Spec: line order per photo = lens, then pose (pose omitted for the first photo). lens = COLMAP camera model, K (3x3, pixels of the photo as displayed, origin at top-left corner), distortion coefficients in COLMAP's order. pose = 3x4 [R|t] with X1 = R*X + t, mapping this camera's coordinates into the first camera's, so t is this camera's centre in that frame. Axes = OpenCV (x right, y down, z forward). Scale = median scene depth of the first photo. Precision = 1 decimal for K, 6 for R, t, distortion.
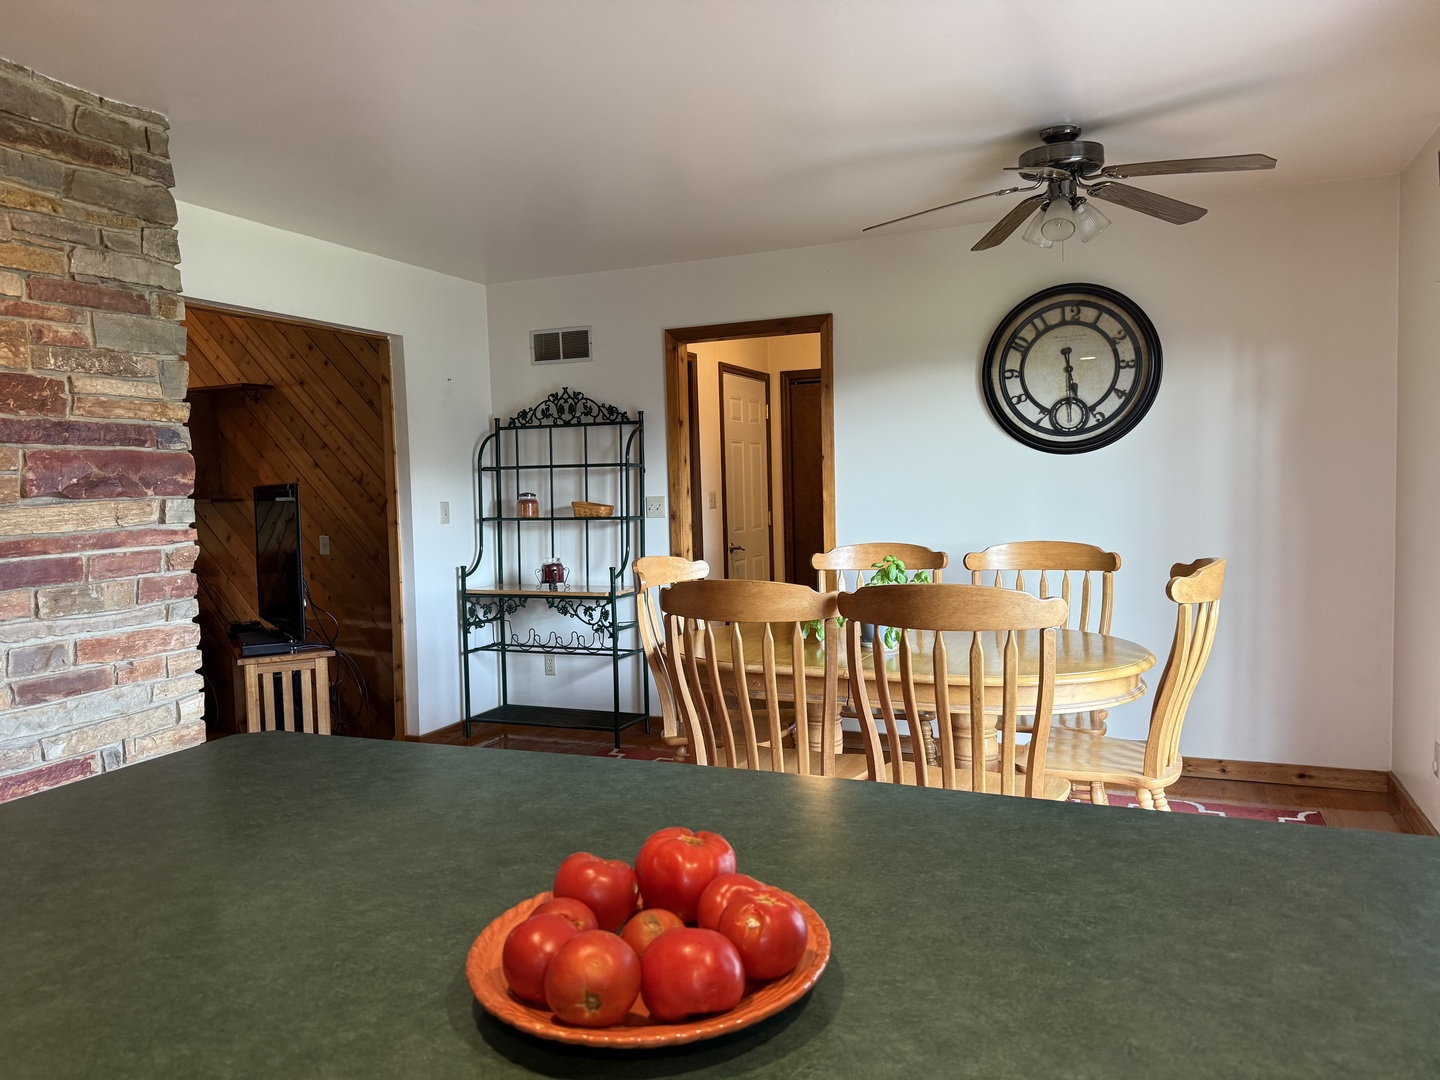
lens RADIAL K [[1019.9, 0, 711.0], [0, 1019.9, 538.7], [0, 0, 1]] dist [0.068287, -0.089617]
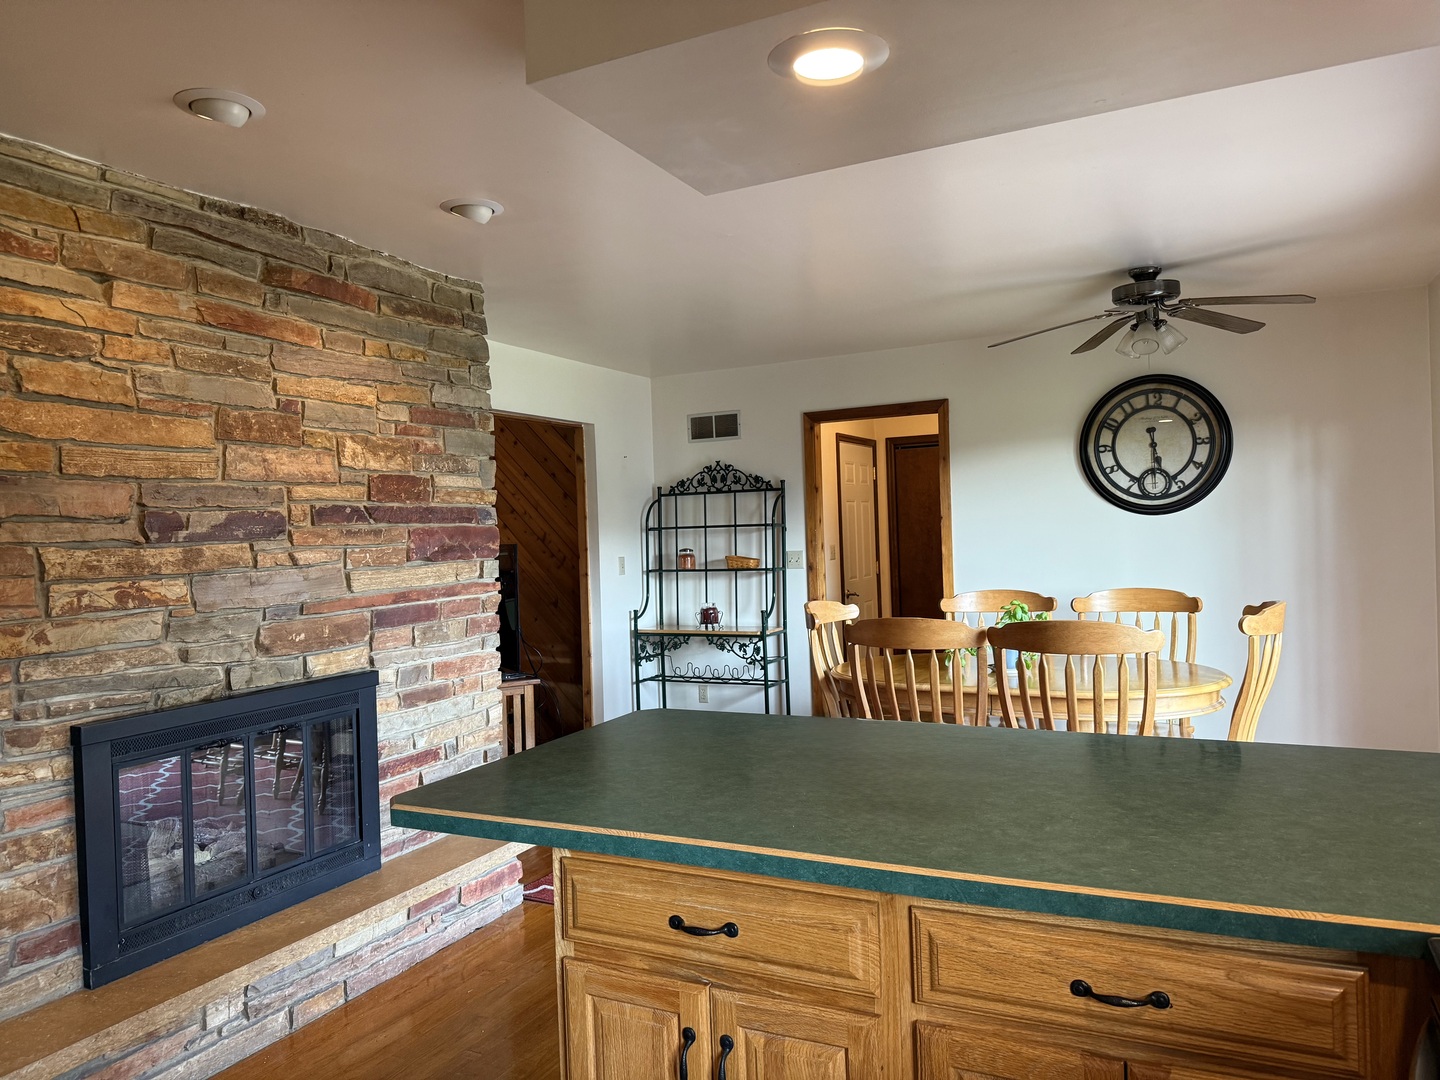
lens RADIAL K [[1019.9, 0, 705.9], [0, 1019.9, 544.6], [0, 0, 1]] dist [0.068287, -0.089617]
pose [[0.997829, -0.007427, -0.065436, -0.097547], [0.004848, 0.999209, -0.039480, -0.003037], [0.065678, 0.039077, 0.997075, -0.234624]]
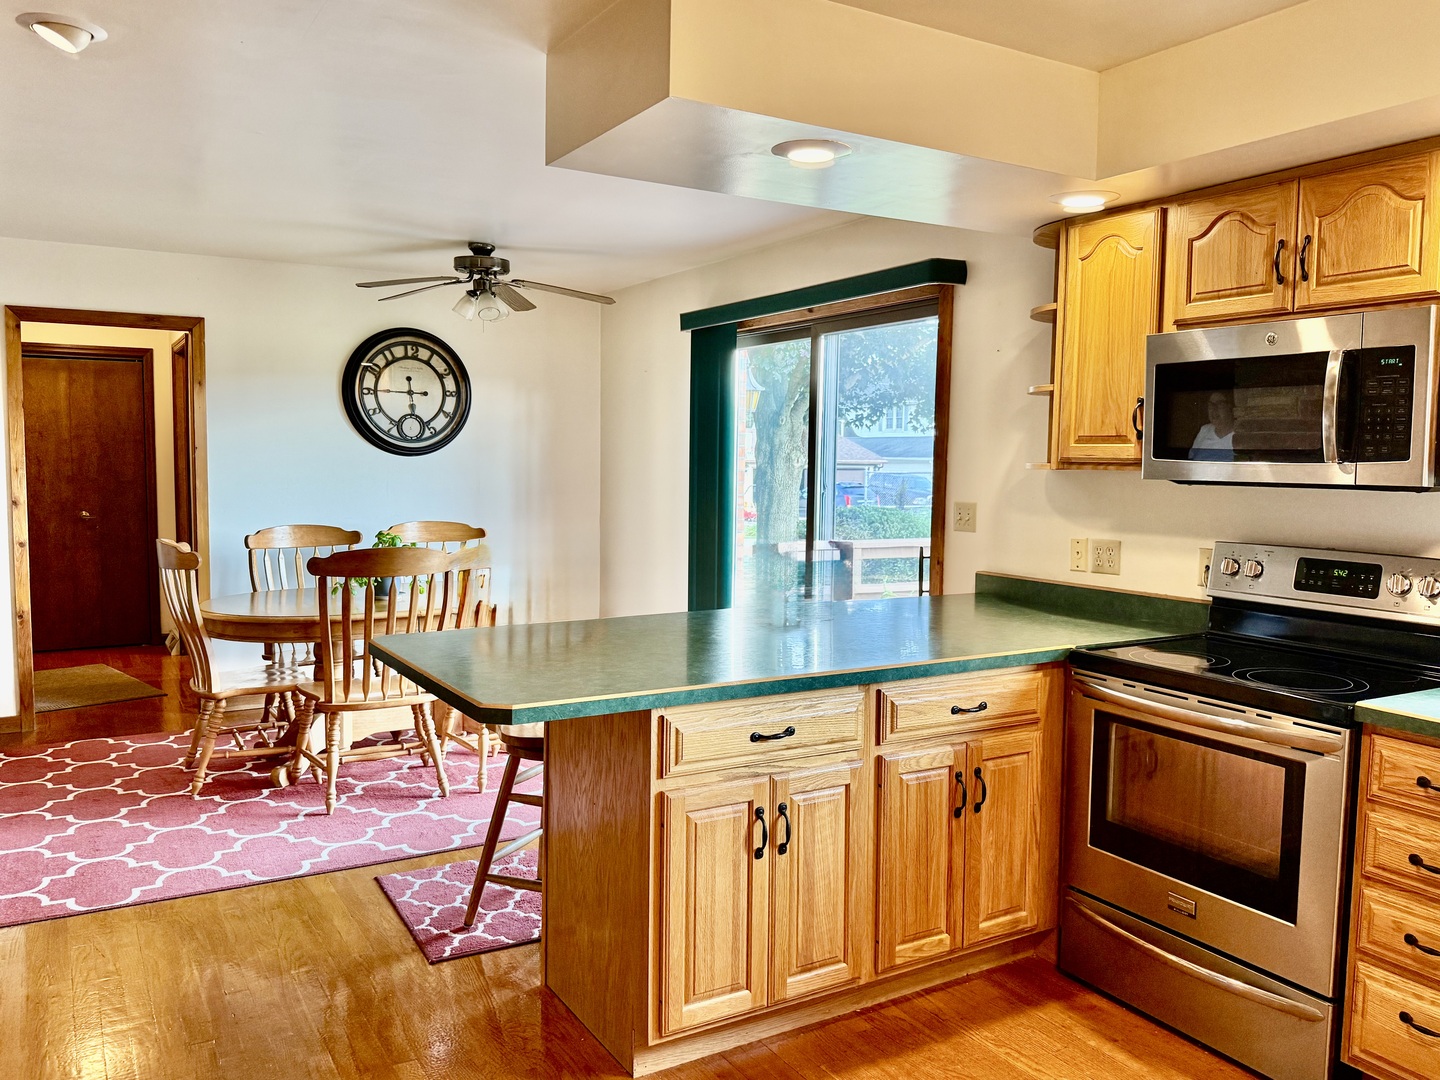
lens RADIAL K [[1133.7, 0, 724.9], [0, 1133.7, 549.2], [0, 0, 1]] dist [0.090669, -0.144306]
pose [[0.575888, -0.033511, 0.816841, -0.634977], [0.017664, 0.999436, 0.028549, 0.002744], [-0.817338, -0.002012, 0.576156, -0.185634]]
